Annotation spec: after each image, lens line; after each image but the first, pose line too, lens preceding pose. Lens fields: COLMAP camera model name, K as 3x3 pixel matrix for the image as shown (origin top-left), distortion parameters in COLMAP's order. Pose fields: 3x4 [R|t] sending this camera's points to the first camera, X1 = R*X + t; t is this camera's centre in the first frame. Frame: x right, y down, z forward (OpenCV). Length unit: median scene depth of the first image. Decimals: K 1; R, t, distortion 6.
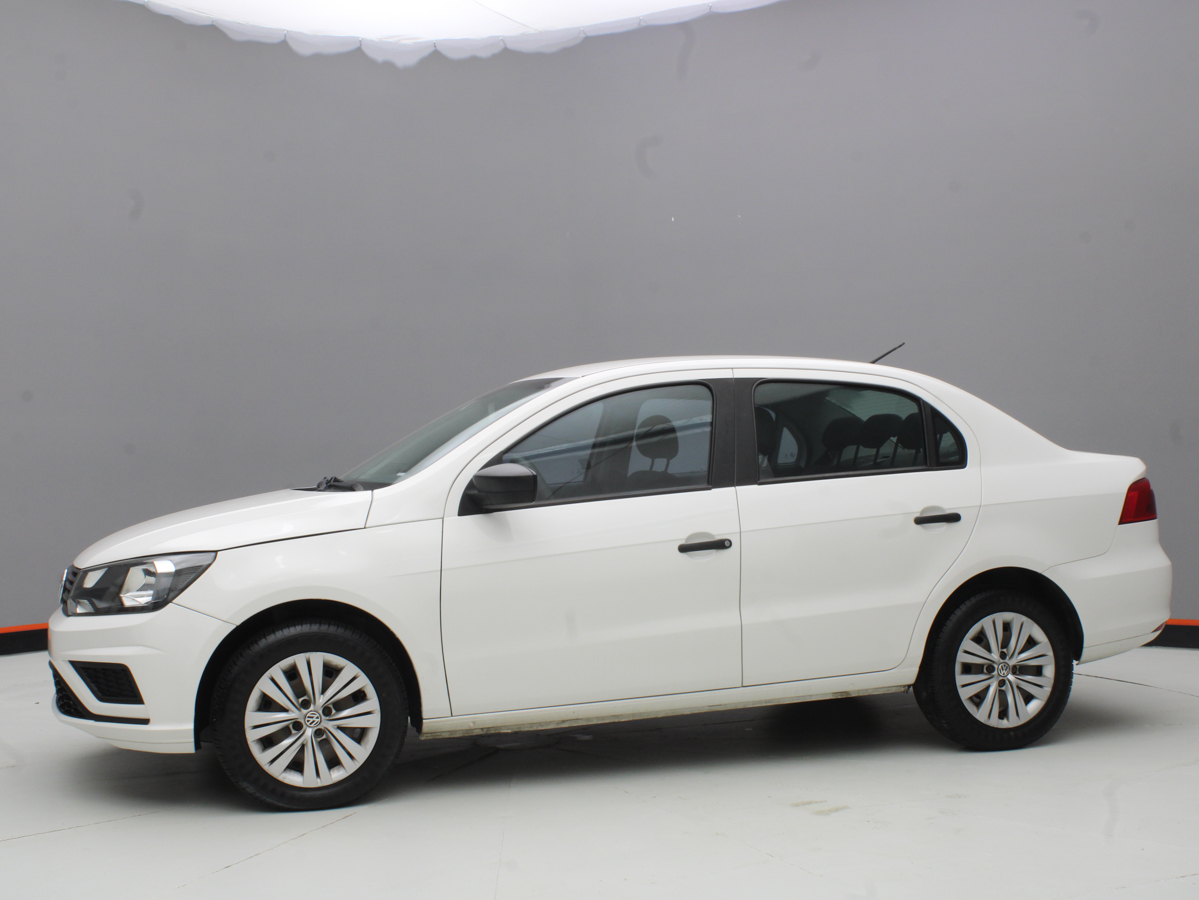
lens RADIAL K [[1576.8, 0, 603.6], [0, 1576.8, 459.1], [0, 0, 1]] dist [-0.147825, 0.000000]
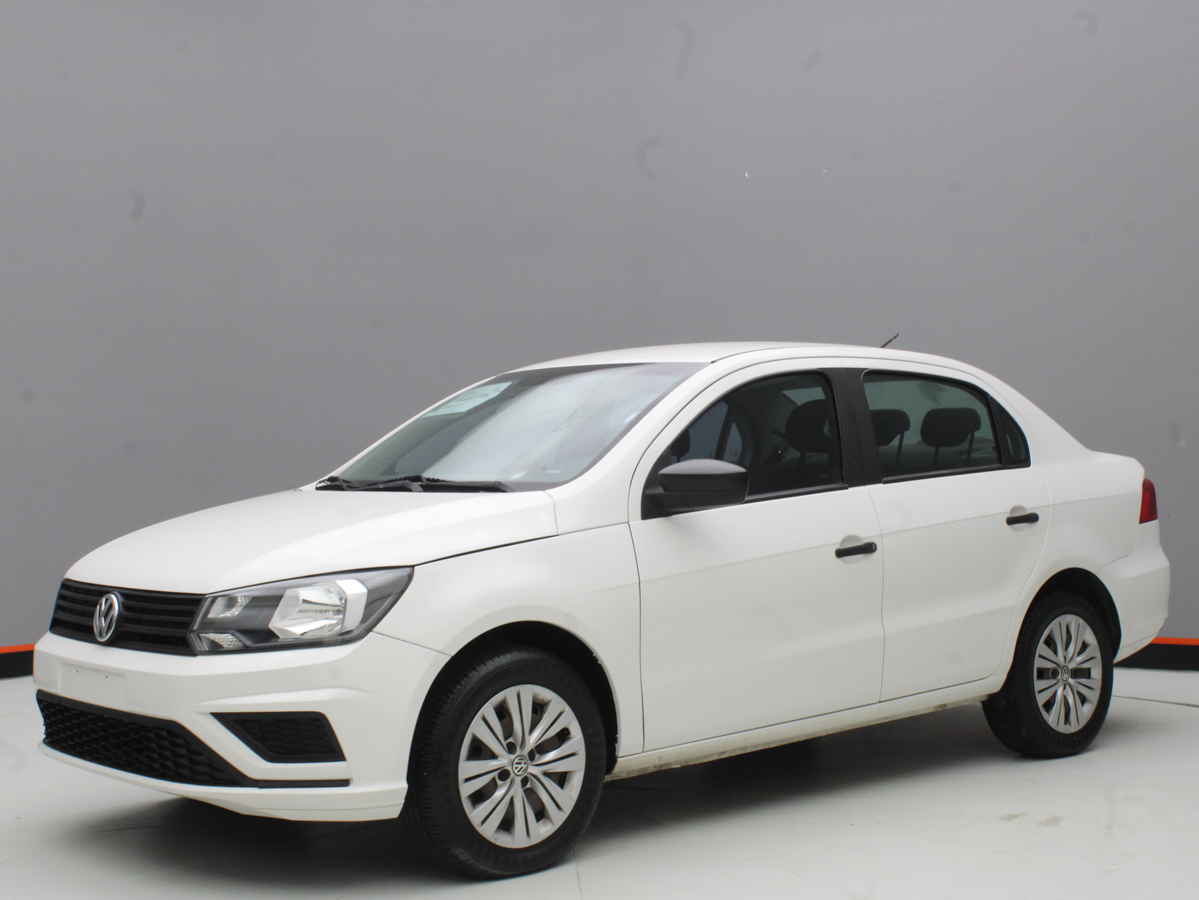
lens RADIAL K [[1828.4, 0, 609.7], [0, 1828.4, 459.8], [0, 0, 1]] dist [-0.171392, 0.000000]
pose [[0.916094, 0.002398, 0.400957, -0.477825], [-0.000486, 0.999988, -0.004870, 0.007632], [-0.400964, 0.004266, 0.916084, 0.084654]]
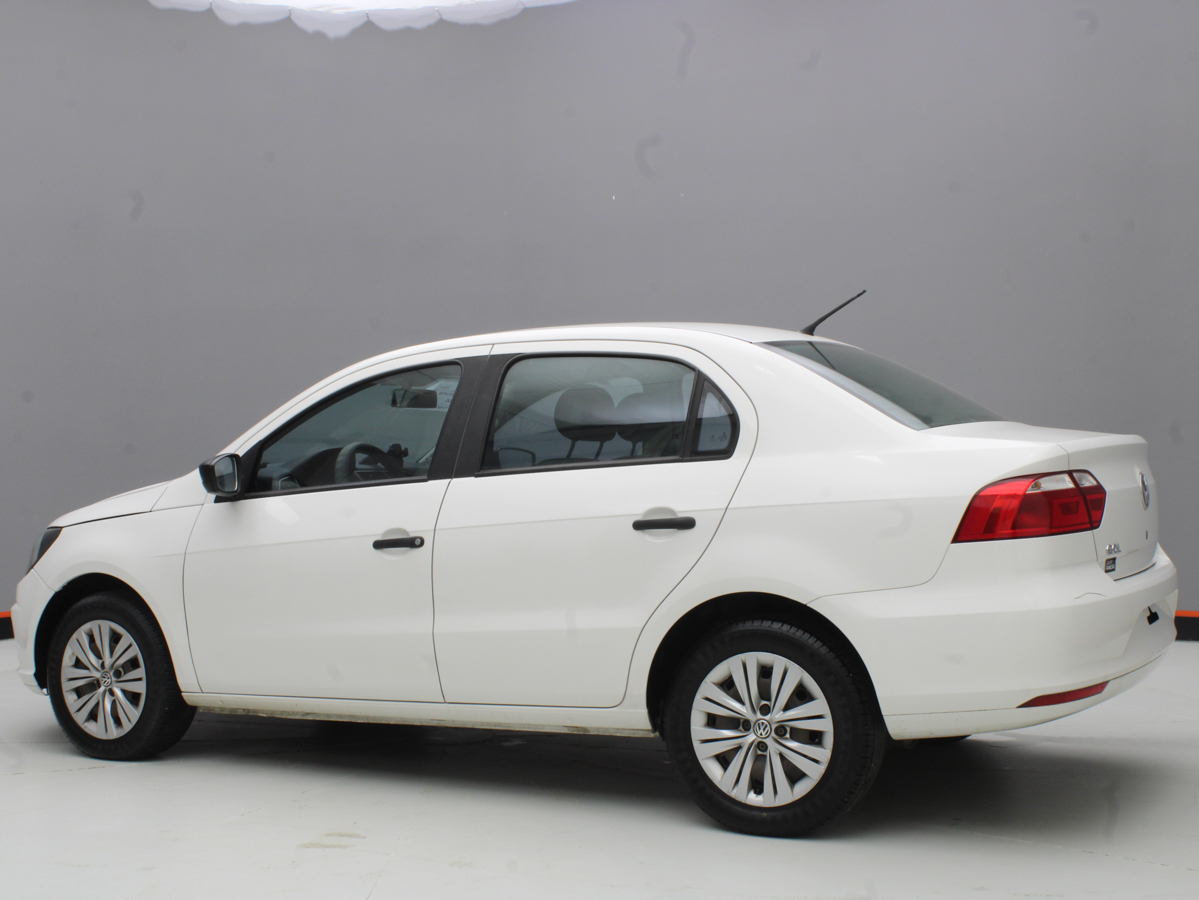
lens RADIAL K [[1576.8, 0, 608.6], [0, 1576.8, 452.8], [0, 0, 1]] dist [-0.147825, 0.000000]
pose [[0.681735, 0.006133, -0.731573, 0.791887], [0.010781, 0.999772, 0.018428, -0.012456], [0.731520, -0.020450, 0.681513, 0.455870]]
